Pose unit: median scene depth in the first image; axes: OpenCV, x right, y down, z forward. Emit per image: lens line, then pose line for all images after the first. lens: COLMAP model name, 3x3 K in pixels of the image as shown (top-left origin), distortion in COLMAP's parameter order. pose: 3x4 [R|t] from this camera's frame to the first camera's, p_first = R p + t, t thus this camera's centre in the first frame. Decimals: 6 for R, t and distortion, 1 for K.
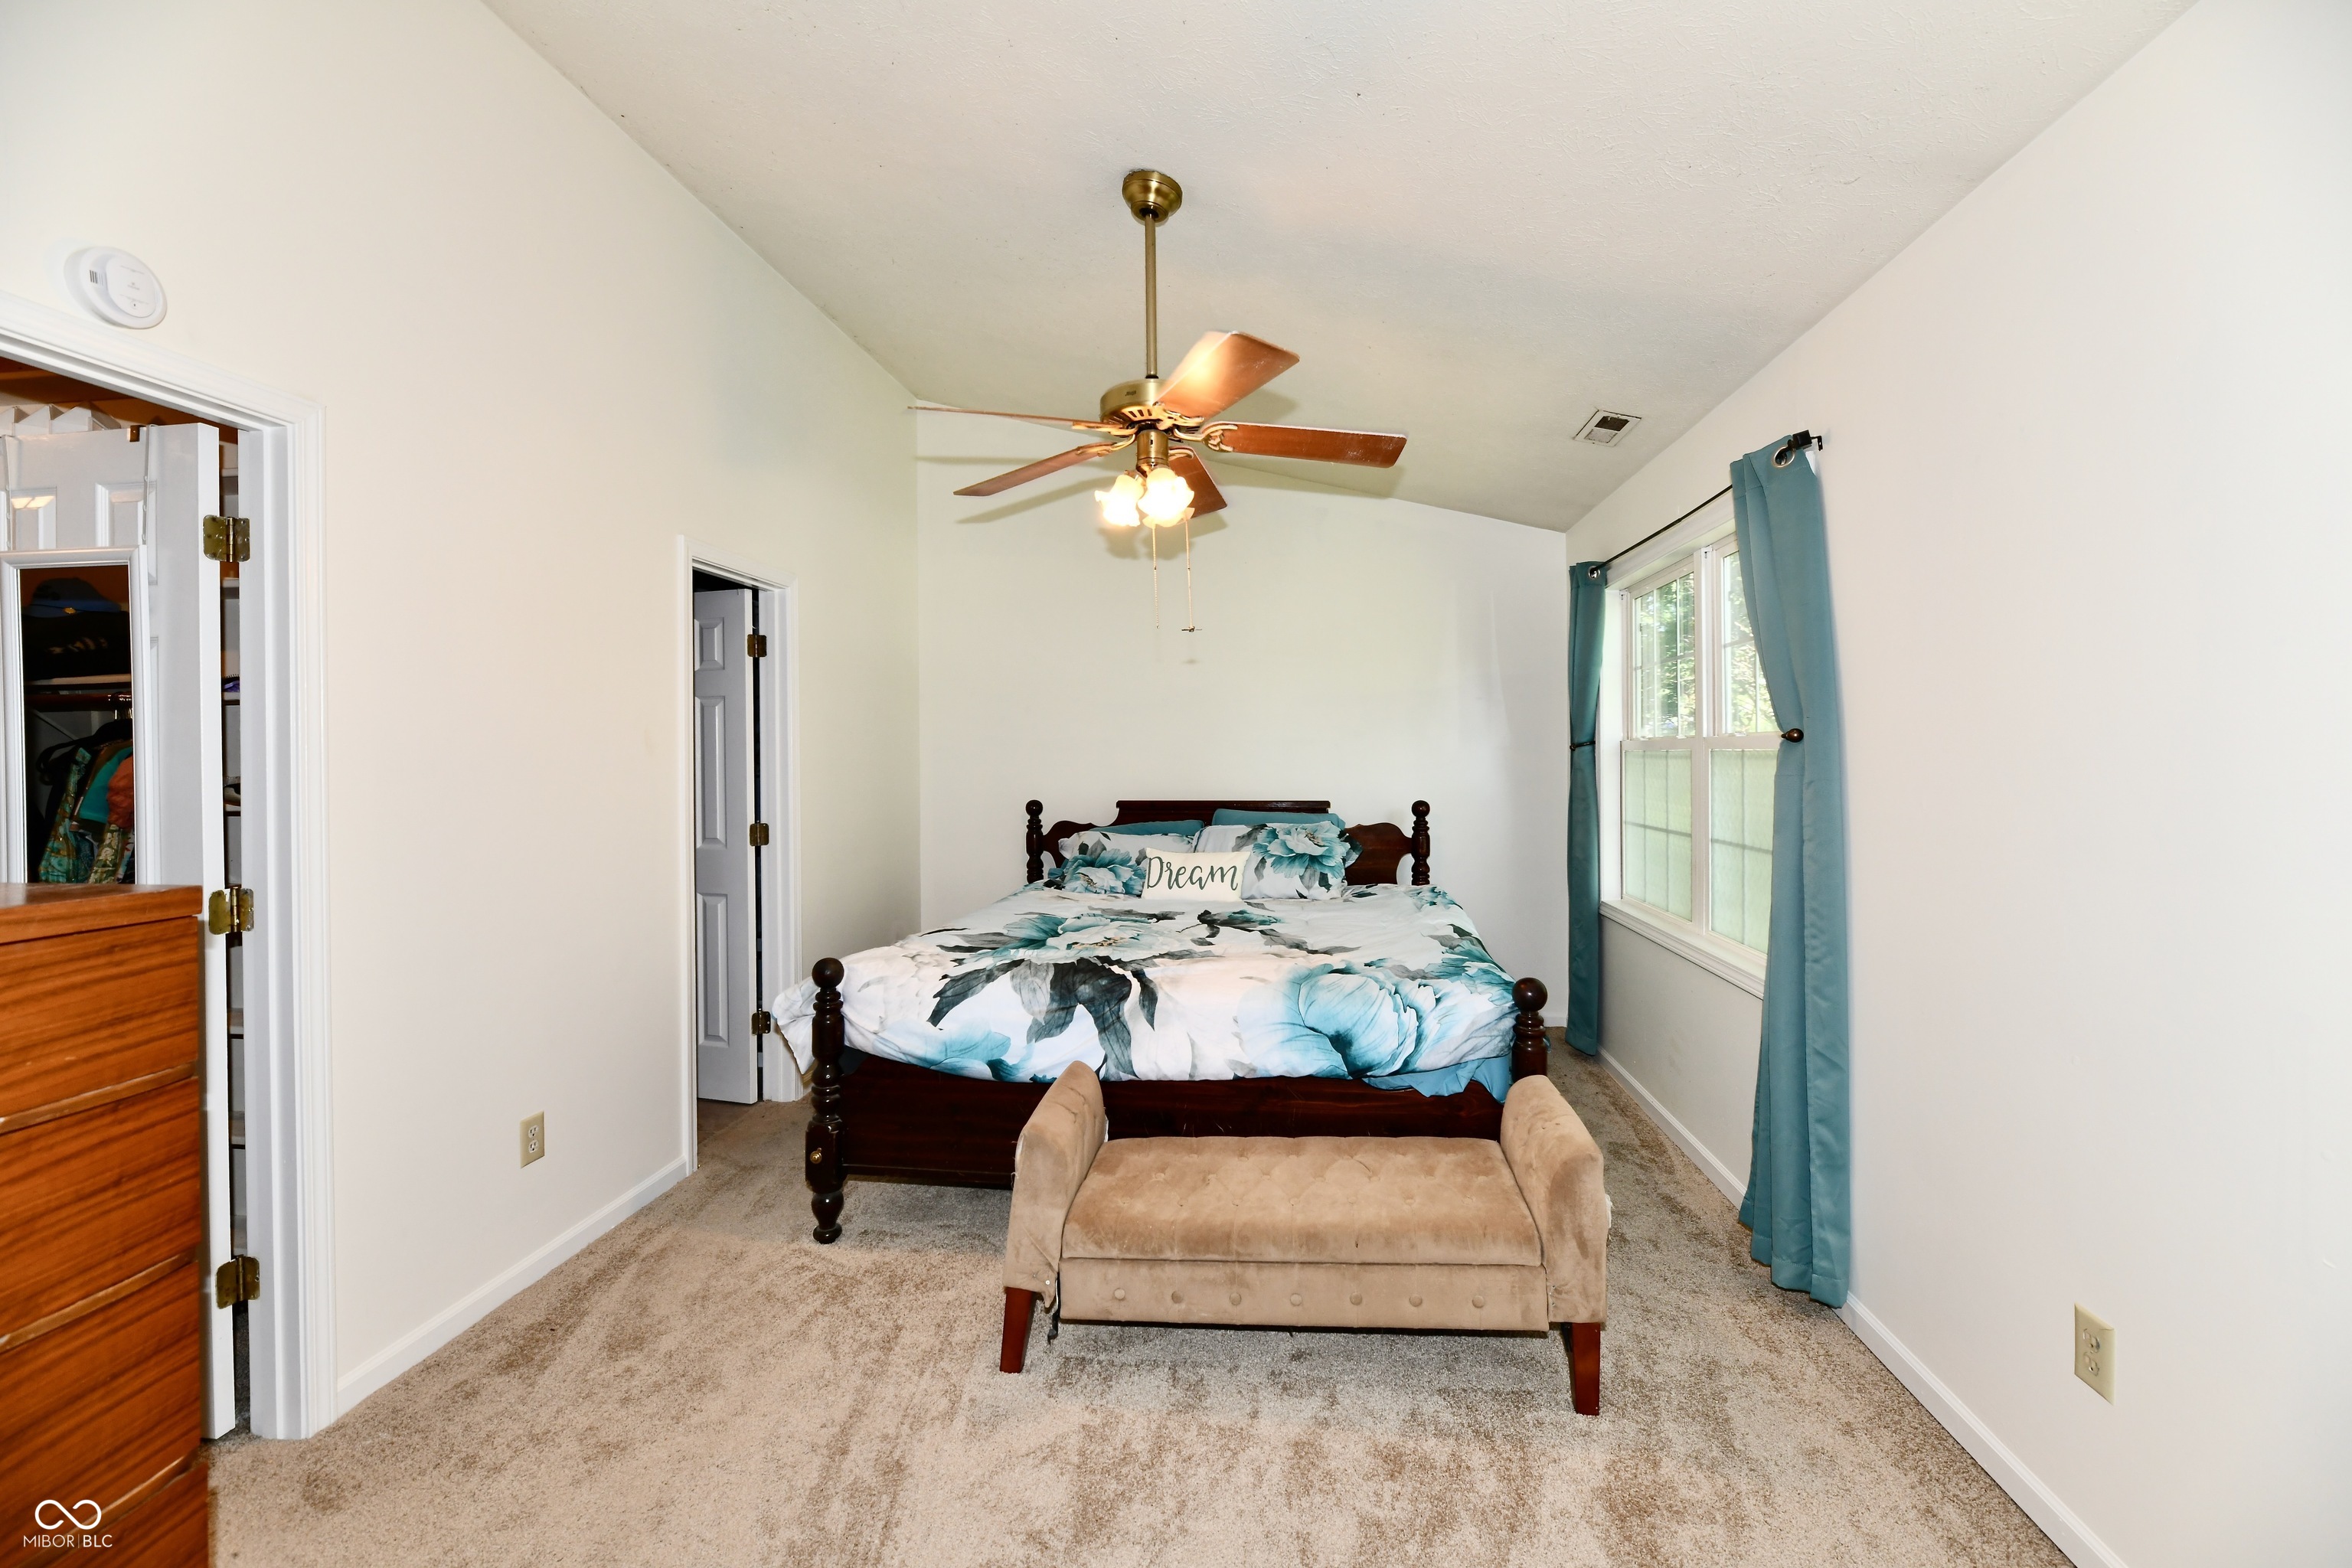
lens RADIAL K [[963.6, 0, 1186.9], [0, 963.6, 759.0], [0, 0, 1]] dist [-0.000160, -0.003506]
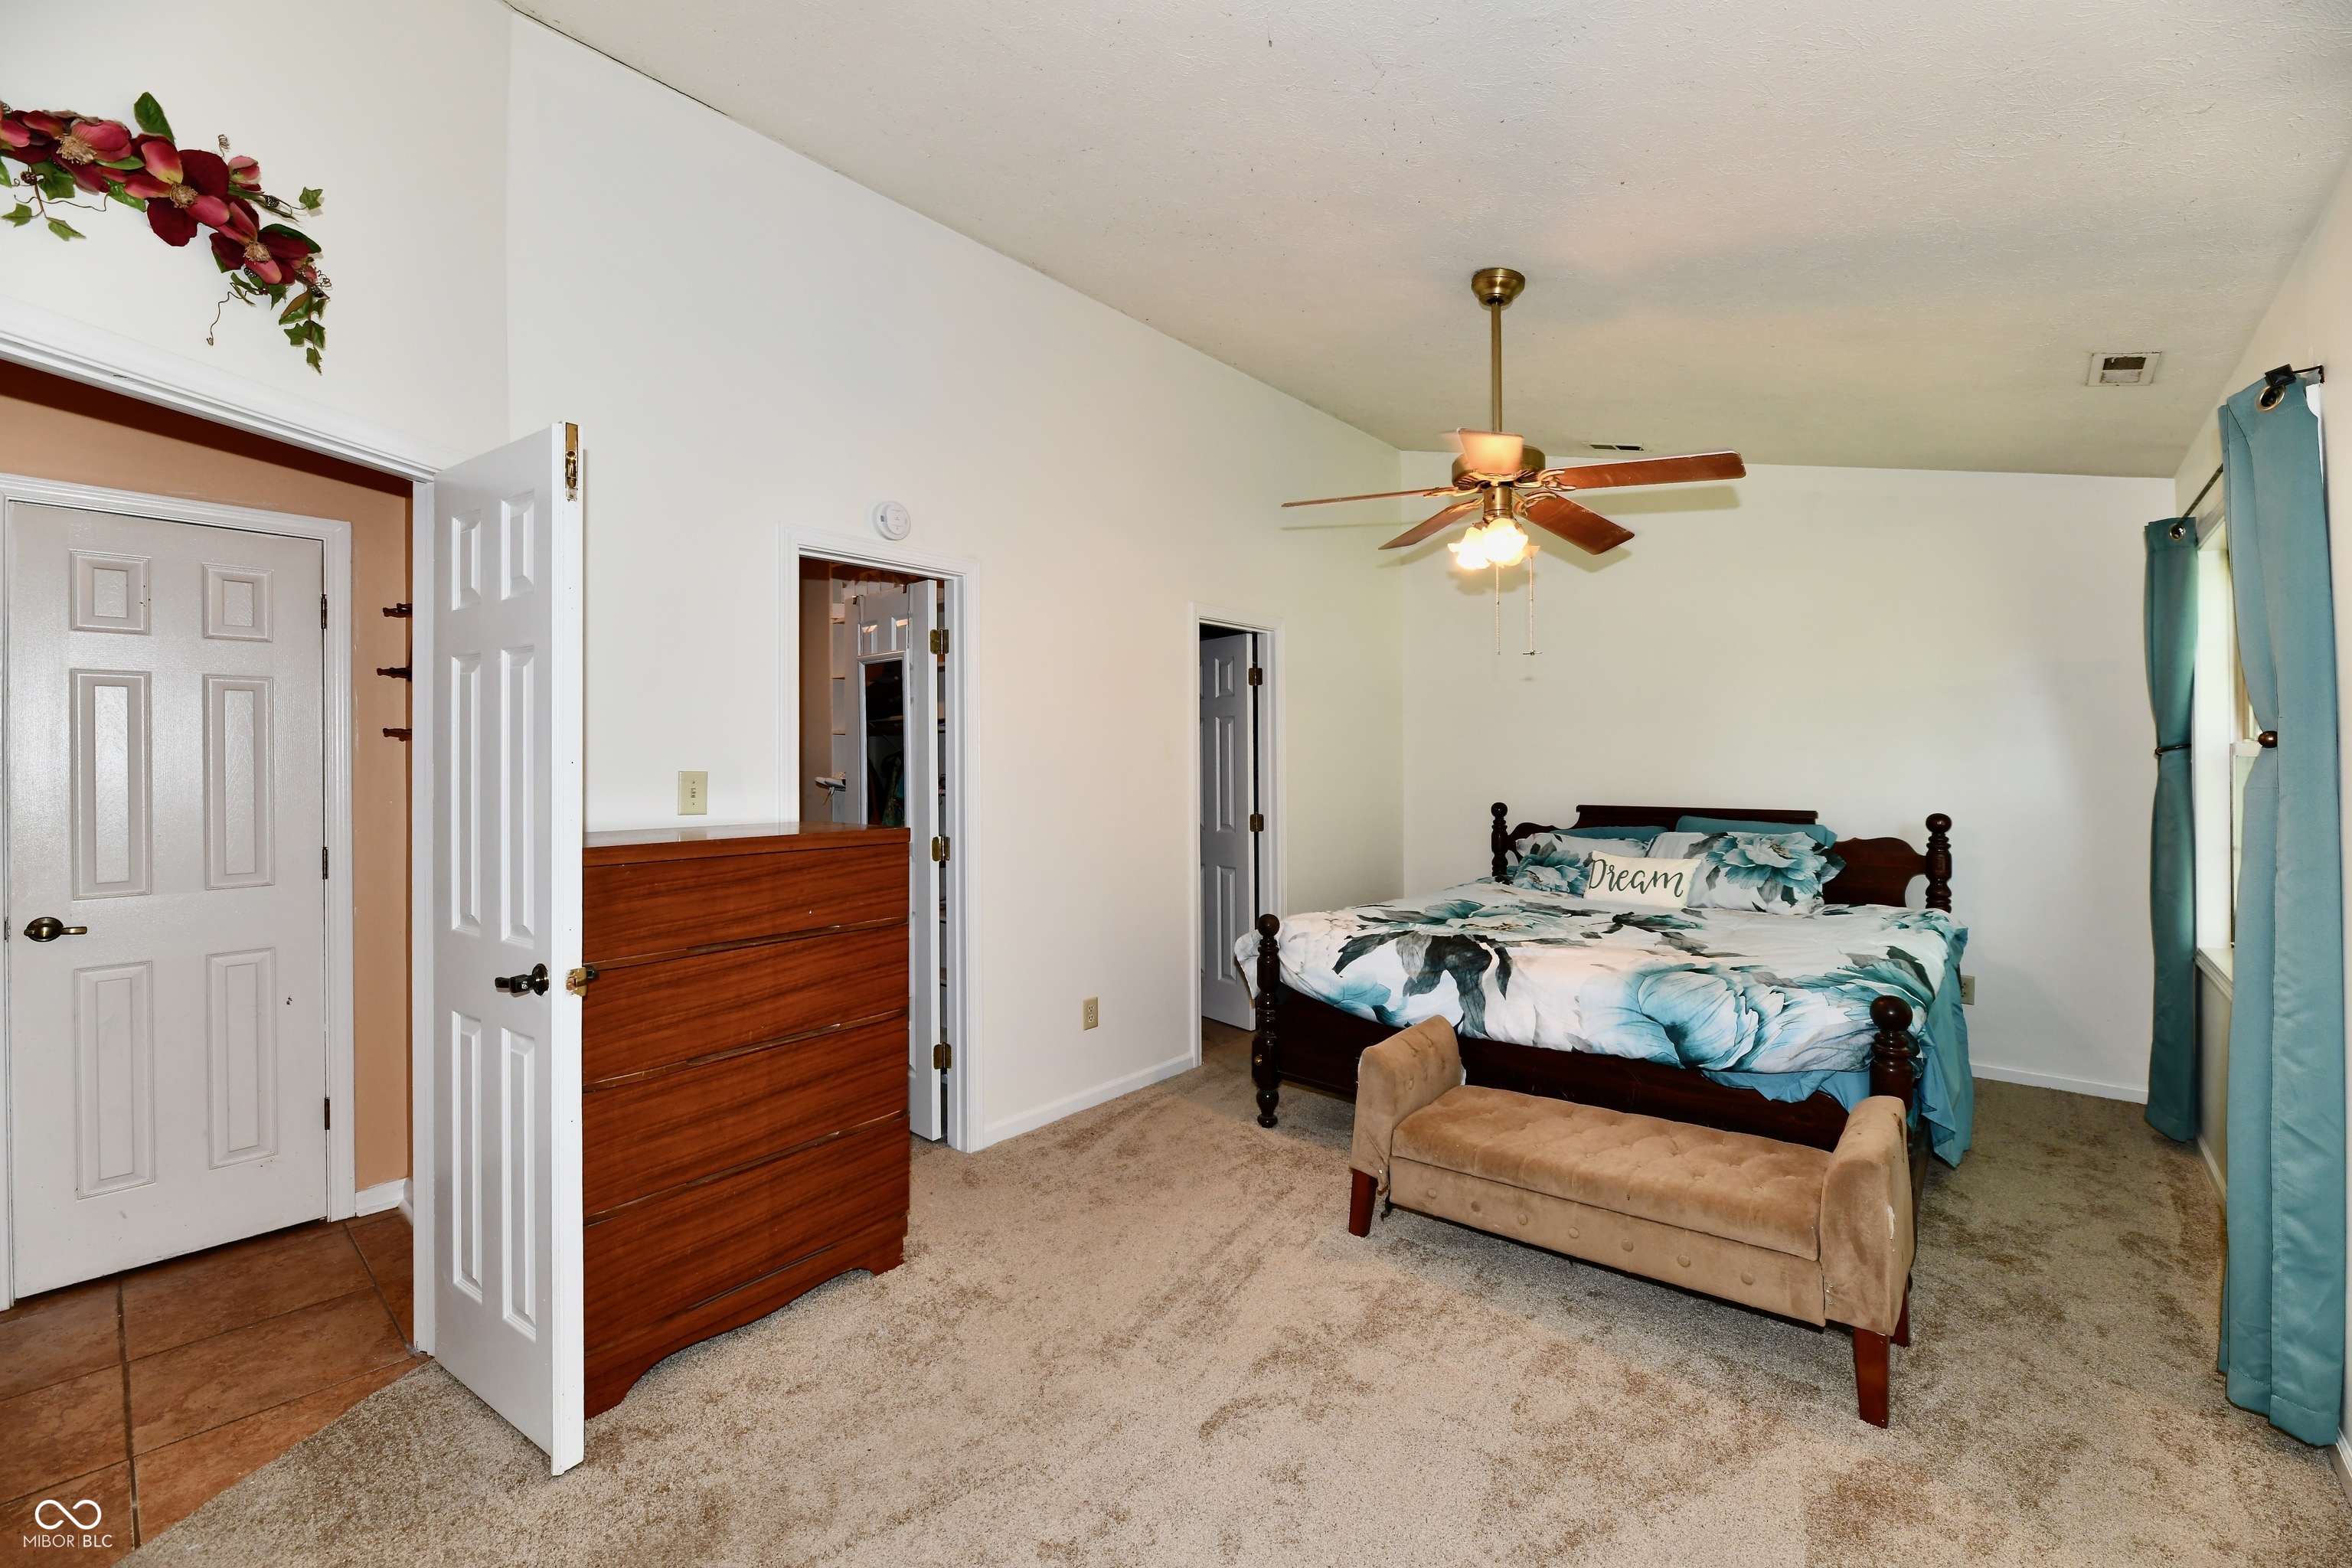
lens RADIAL K [[963.6, 0, 1186.9], [0, 963.6, 759.0], [0, 0, 1]] dist [-0.000160, -0.003506]
pose [[0.826487, -0.000315, -0.562956, 0.319508], [-0.002175, 0.999991, -0.003754, -0.002806], [0.562952, 0.004327, 0.826478, -0.186189]]
